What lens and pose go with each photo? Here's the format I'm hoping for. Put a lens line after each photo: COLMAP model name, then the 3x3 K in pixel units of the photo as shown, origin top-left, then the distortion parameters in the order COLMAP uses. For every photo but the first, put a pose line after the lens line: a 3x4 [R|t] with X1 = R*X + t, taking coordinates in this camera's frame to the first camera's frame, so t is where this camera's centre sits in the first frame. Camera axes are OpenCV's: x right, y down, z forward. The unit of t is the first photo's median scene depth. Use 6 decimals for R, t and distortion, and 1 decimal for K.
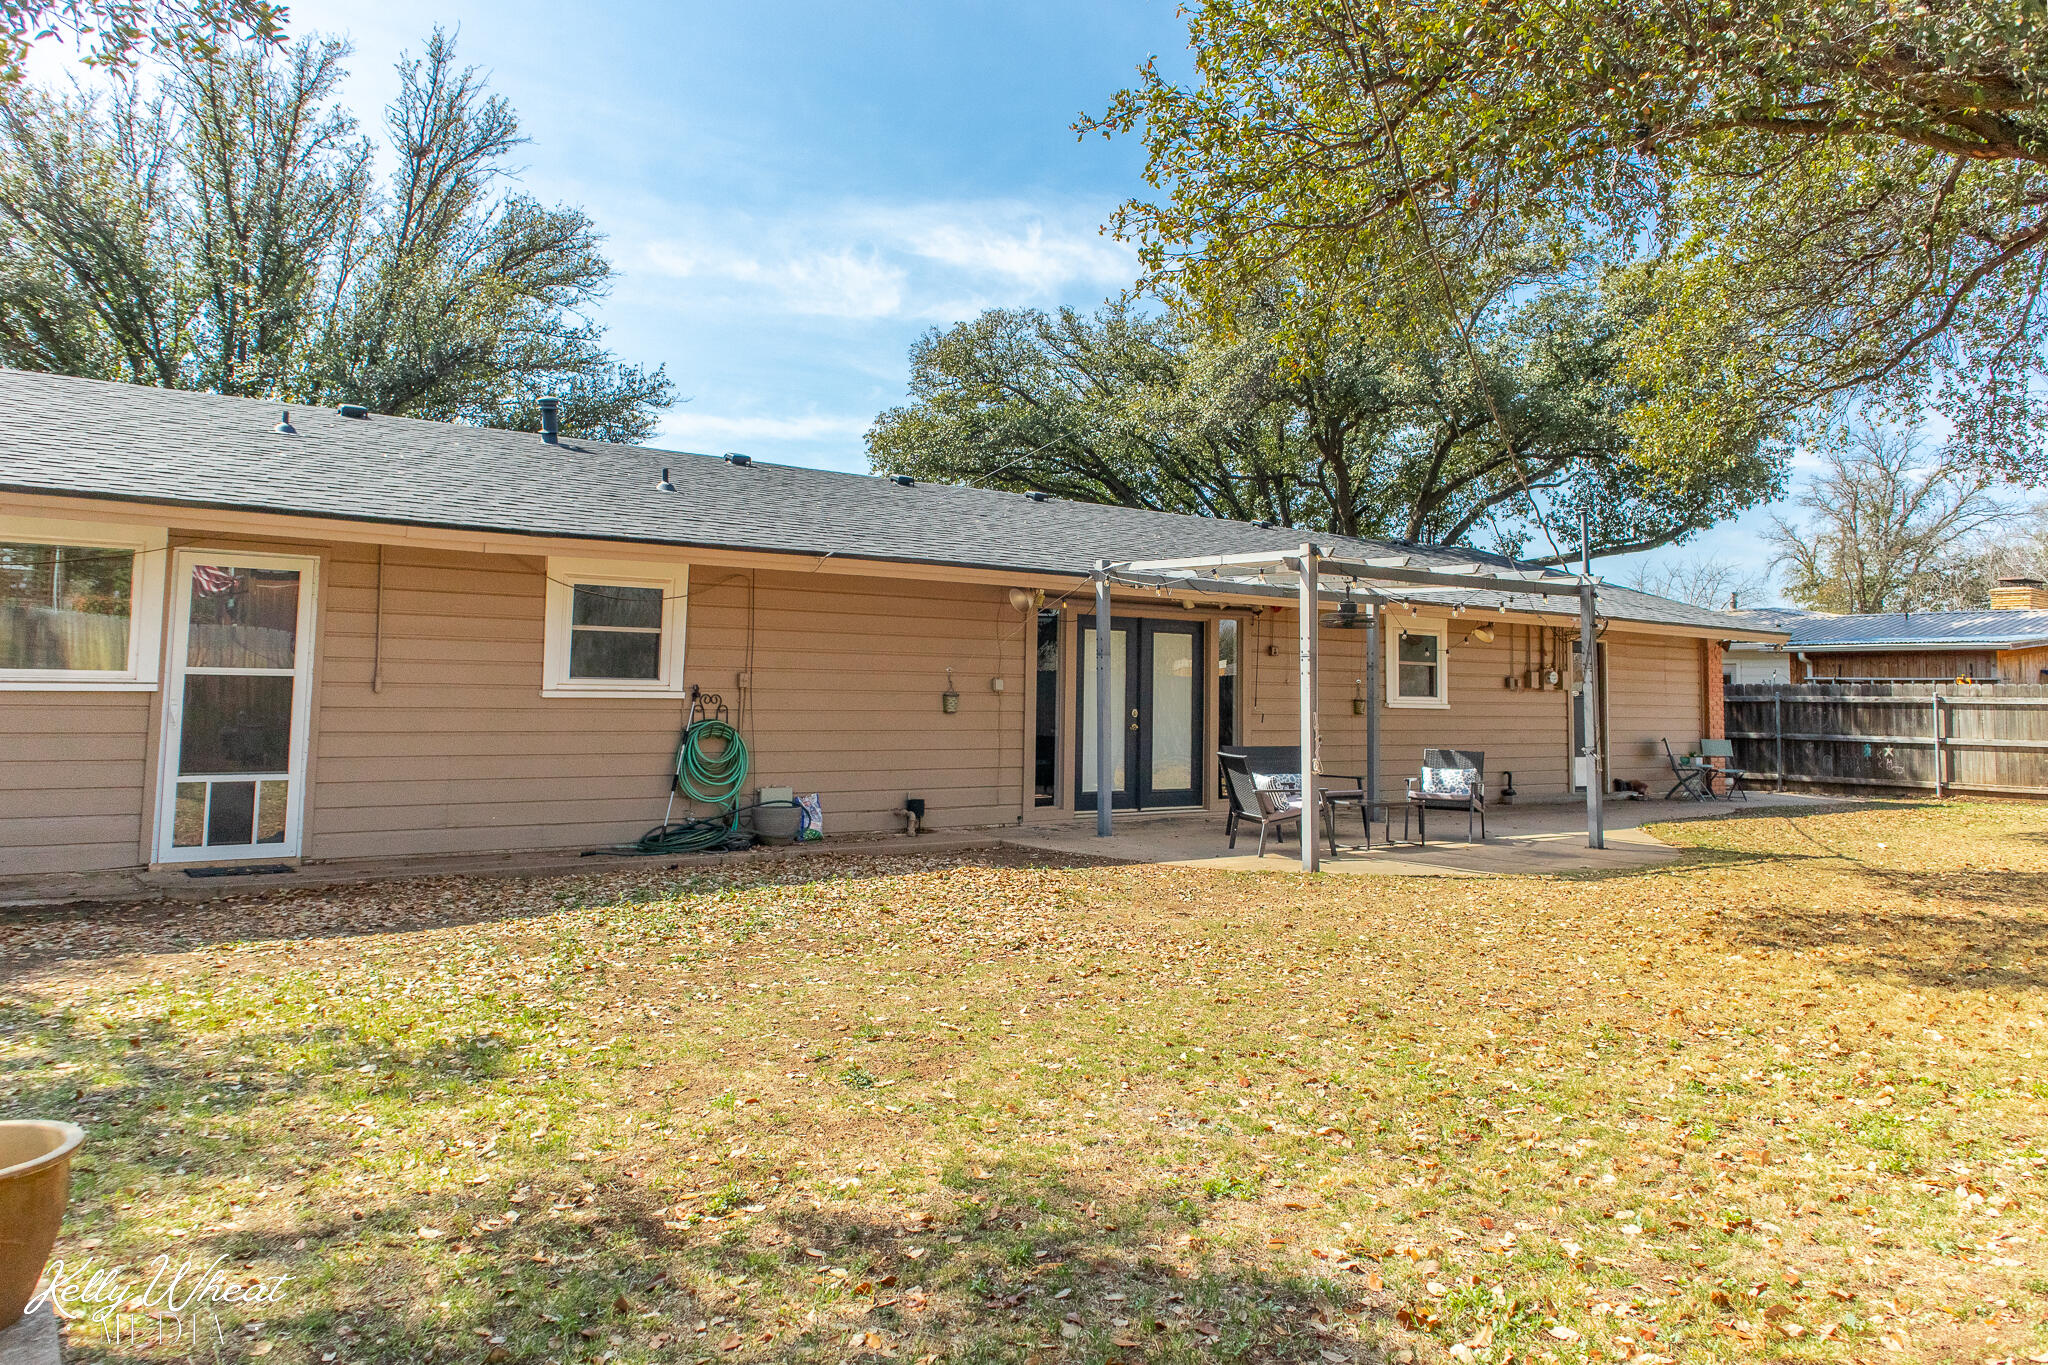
lens RADIAL K [[1396.2, 0, 1009.6], [0, 1396.2, 667.2], [0, 0, 1]] dist [0.009029, -0.012374]
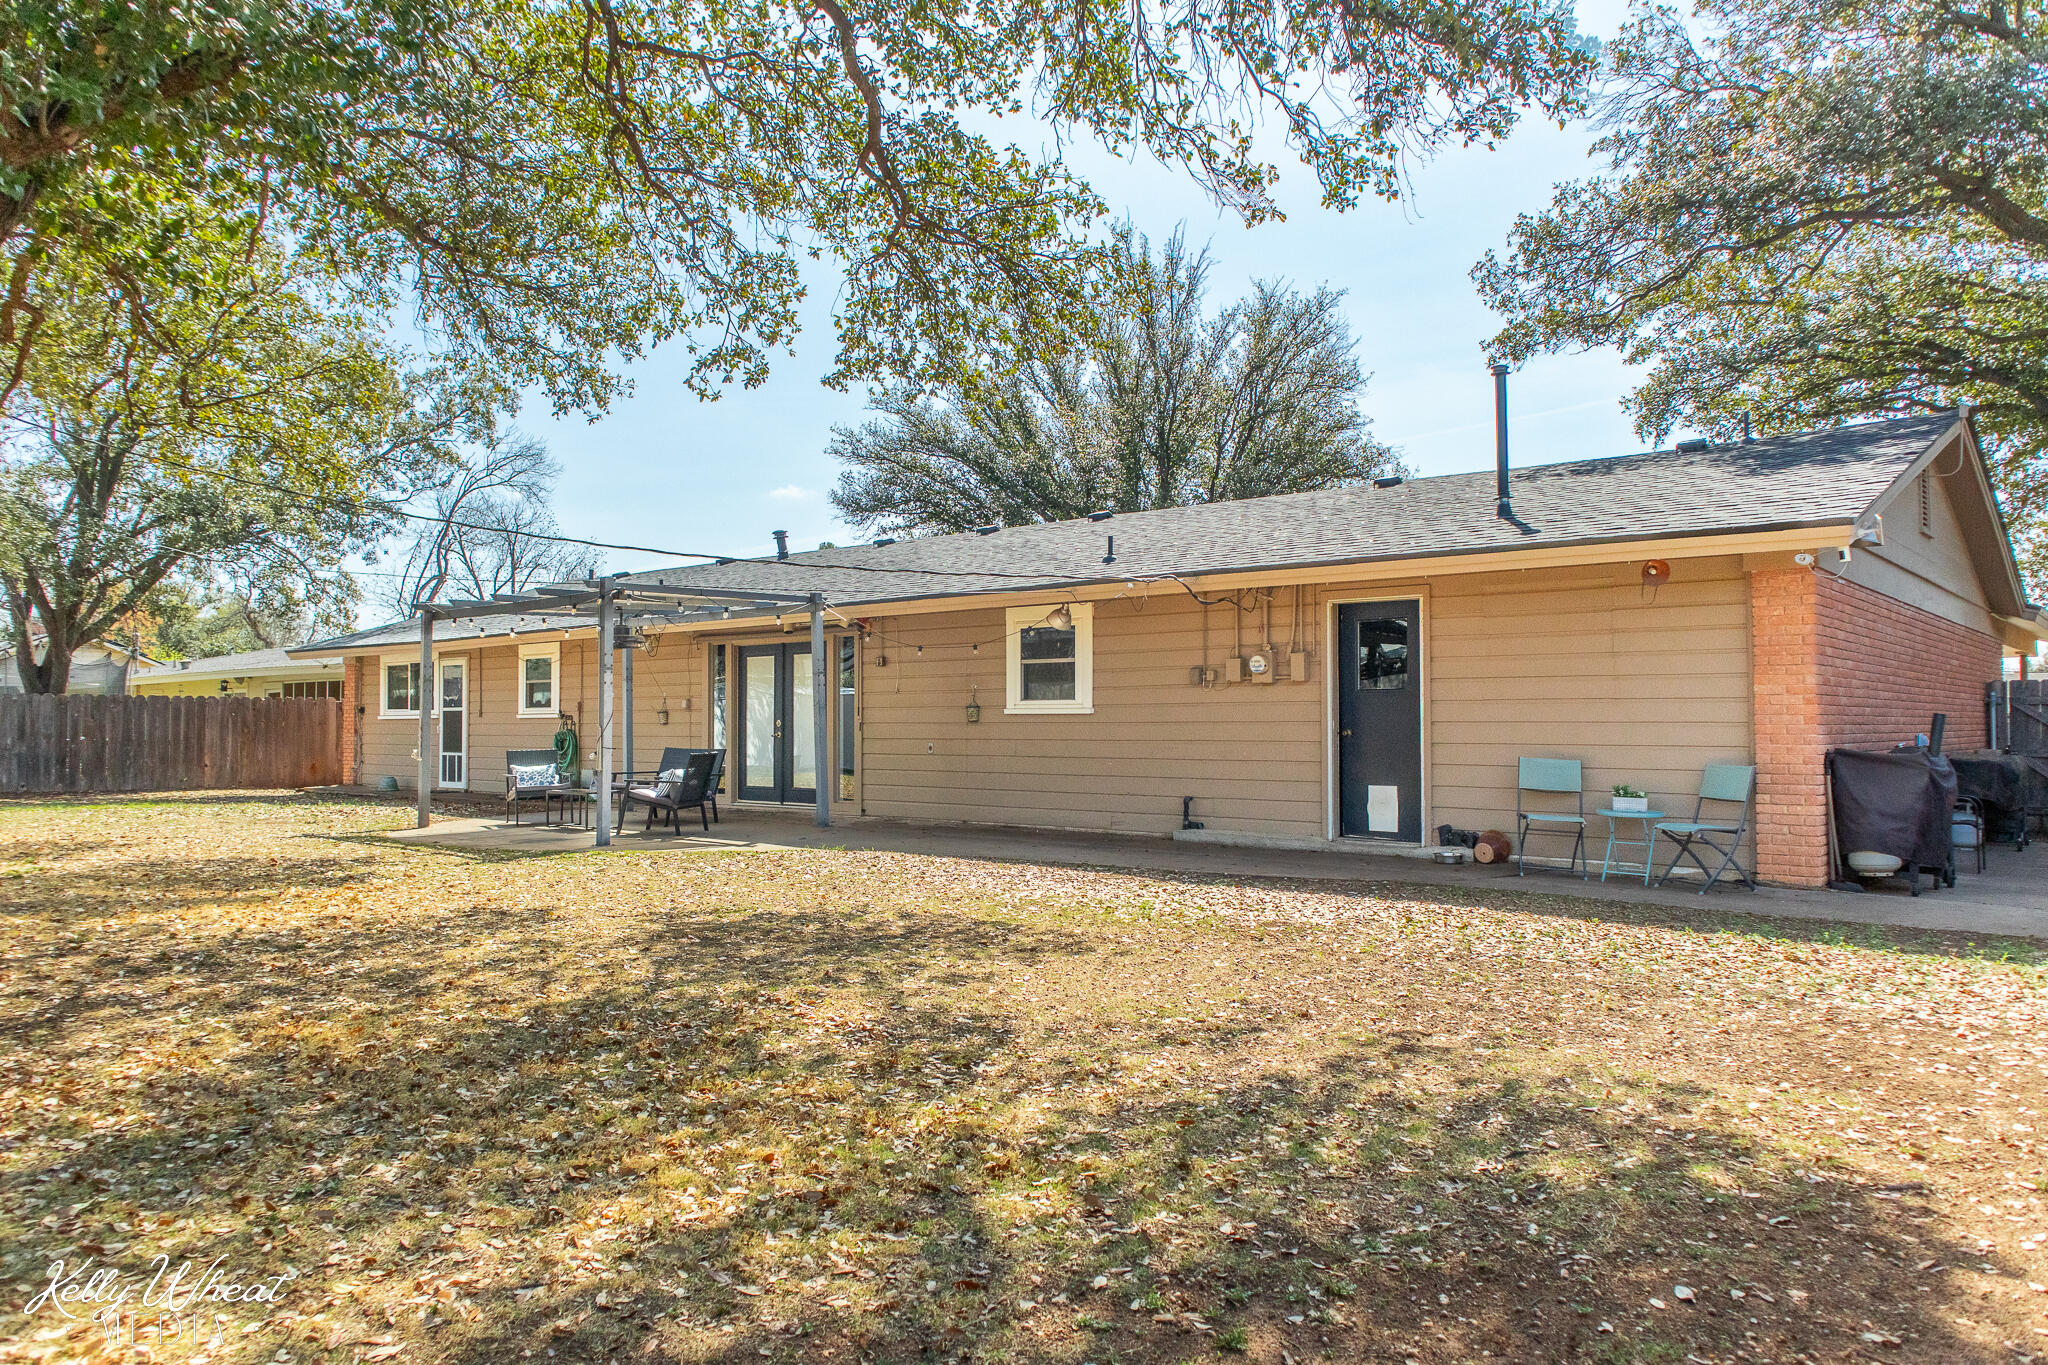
lens RADIAL K [[1396.2, 0, 1009.6], [0, 1396.2, 667.2], [0, 0, 1]] dist [0.009029, -0.012374]
pose [[0.216554, -0.047845, -0.975098, 1.130245], [0.035440, 0.998525, -0.041124, 0.035865], [0.975627, -0.025651, 0.217930, 0.798366]]
